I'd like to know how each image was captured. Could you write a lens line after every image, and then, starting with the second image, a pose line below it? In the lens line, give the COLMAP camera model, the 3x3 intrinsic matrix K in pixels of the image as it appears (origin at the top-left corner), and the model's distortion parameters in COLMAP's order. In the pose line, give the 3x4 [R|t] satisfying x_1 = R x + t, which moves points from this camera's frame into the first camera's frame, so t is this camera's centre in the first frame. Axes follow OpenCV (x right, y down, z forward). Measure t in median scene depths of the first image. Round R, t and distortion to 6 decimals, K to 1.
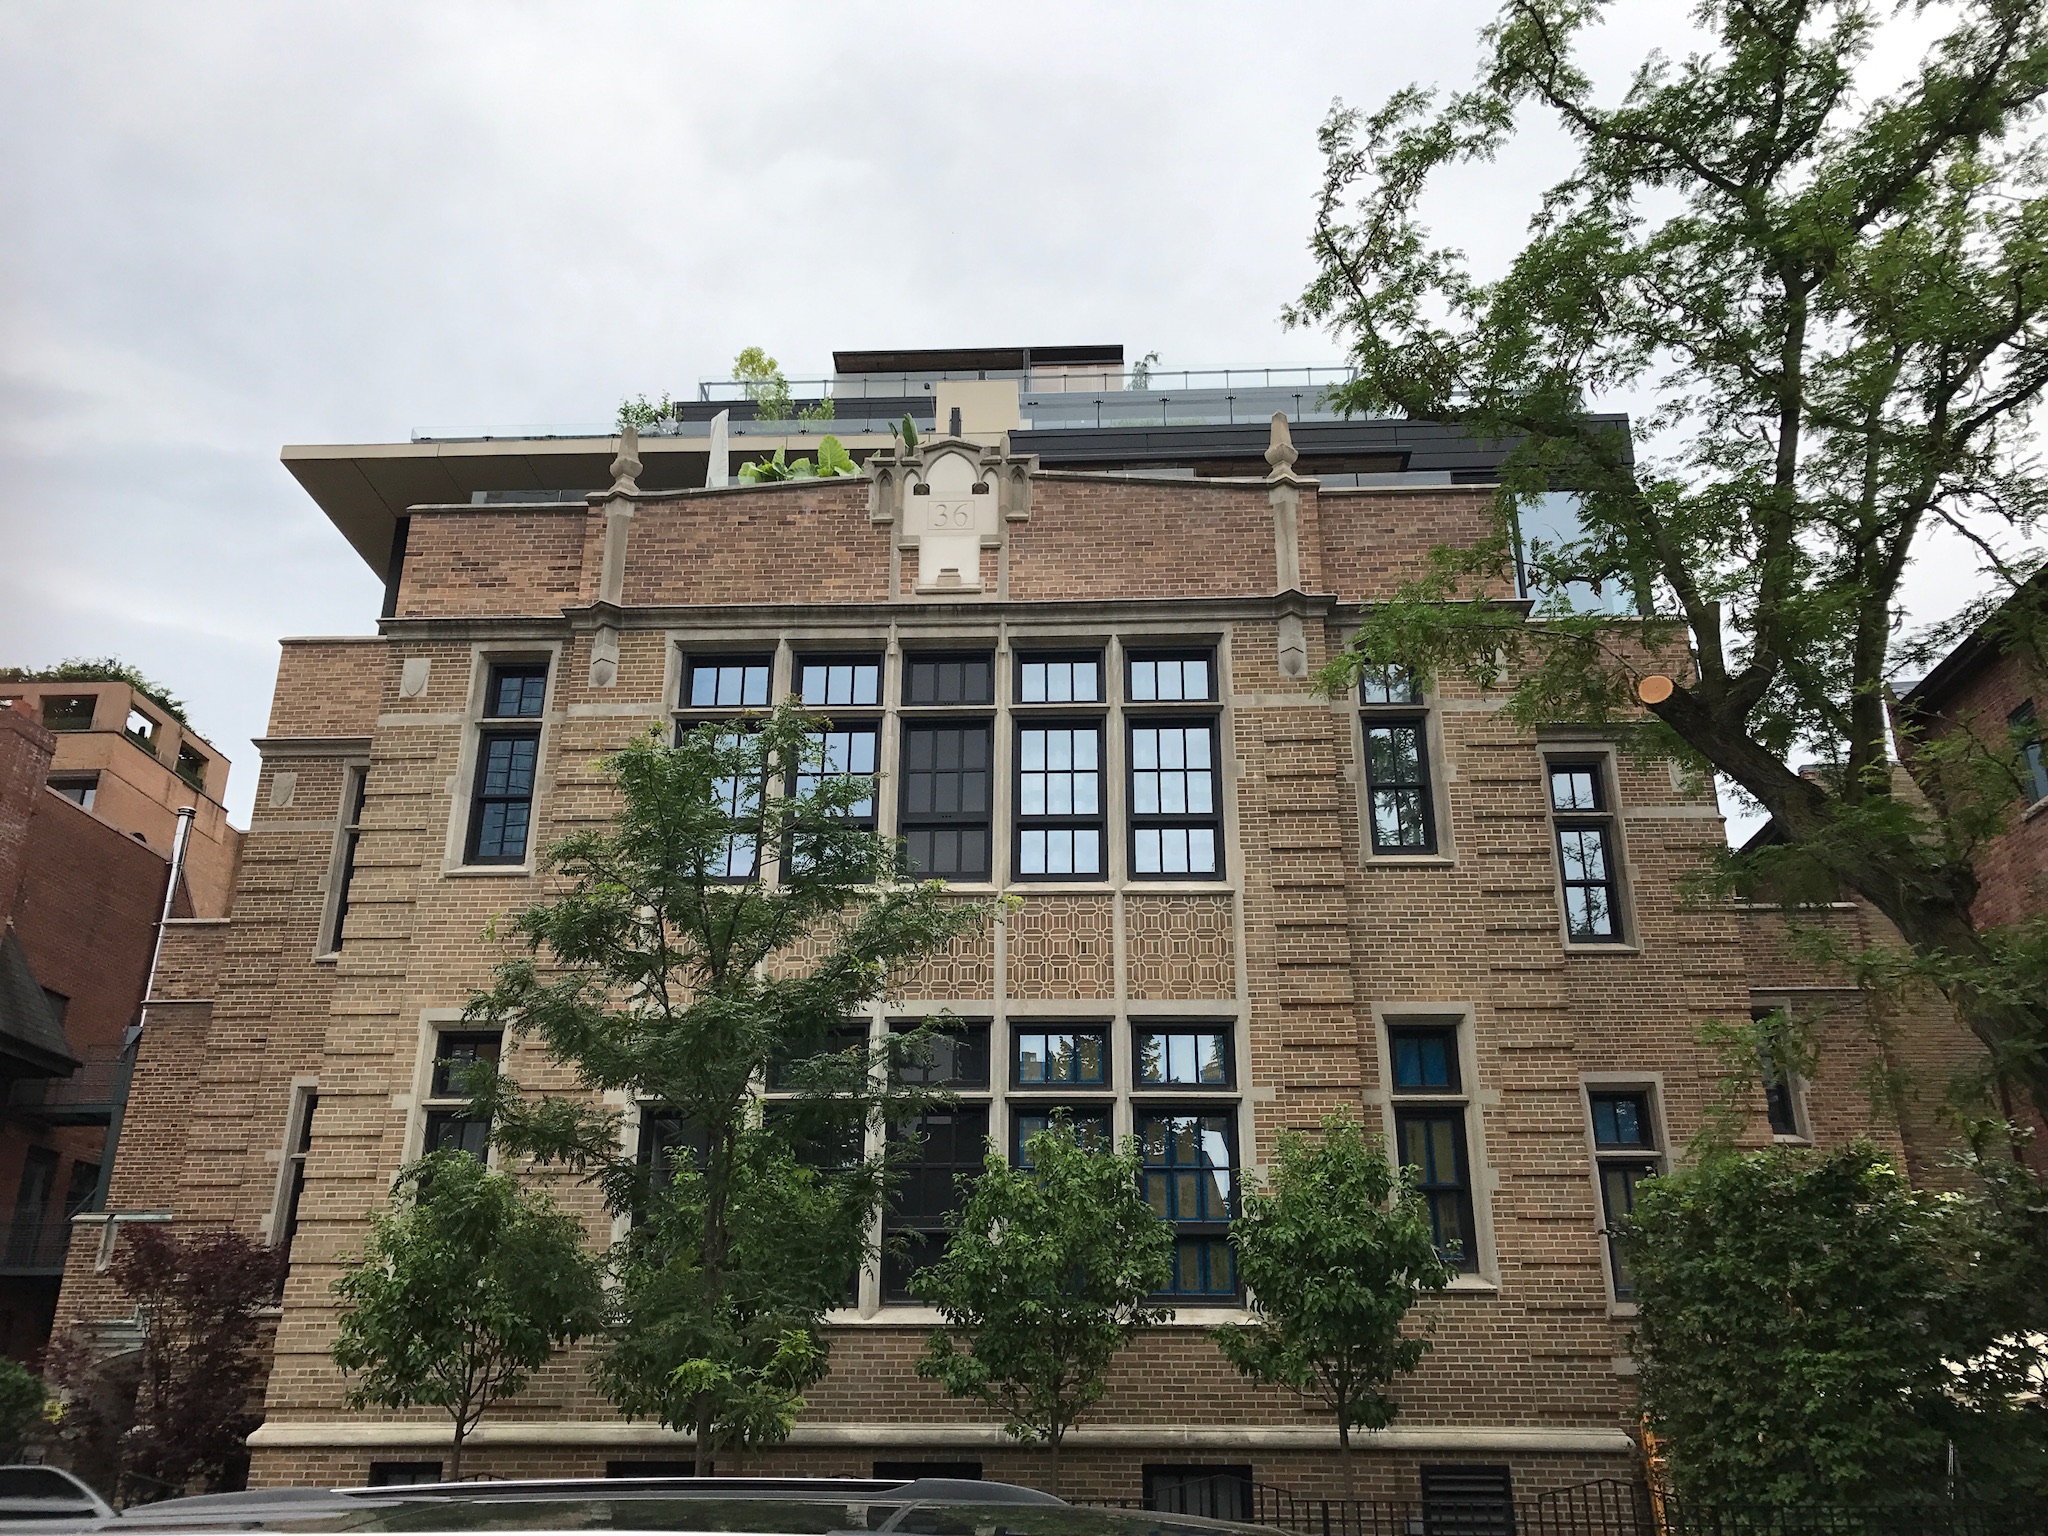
lens RADIAL K [[1690.8, 0, 1024.0], [0, 1690.8, 768.0], [0, 0, 1]] dist [0.093146, -0.191118]
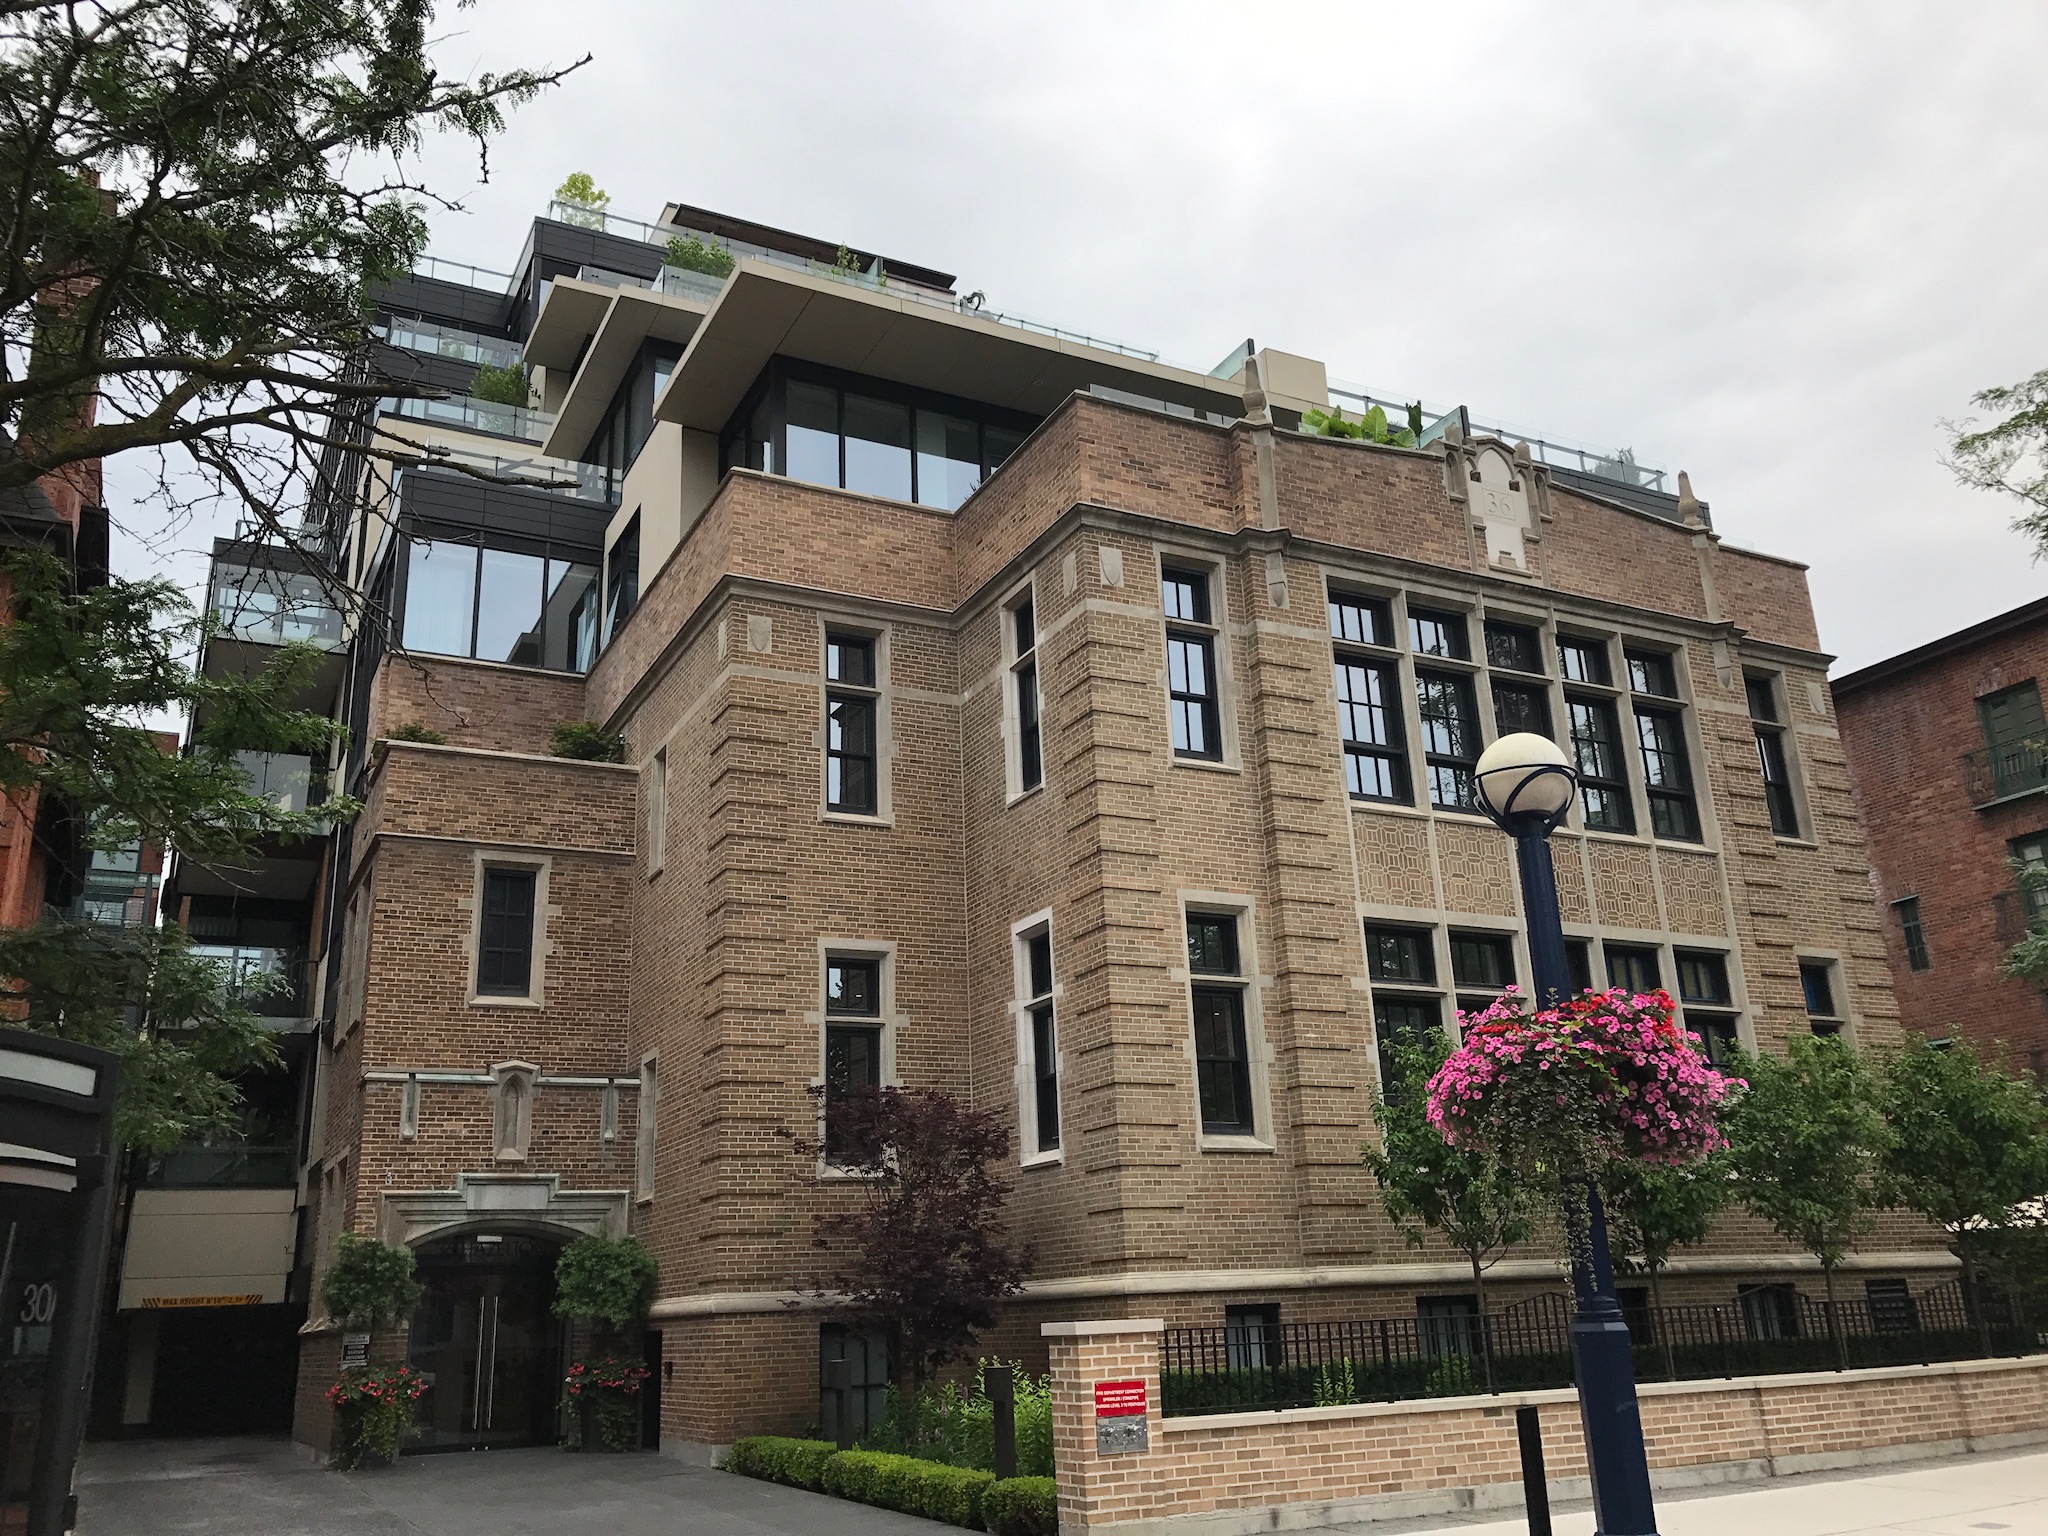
lens RADIAL K [[1690.8, 0, 1024.0], [0, 1690.8, 768.0], [0, 0, 1]] dist [0.093146, -0.191118]
pose [[0.863397, 0.117335, 0.490692, -0.890611], [-0.143513, 0.989521, 0.015902, 0.058768], [-0.483684, -0.084151, 0.871188, 0.125444]]
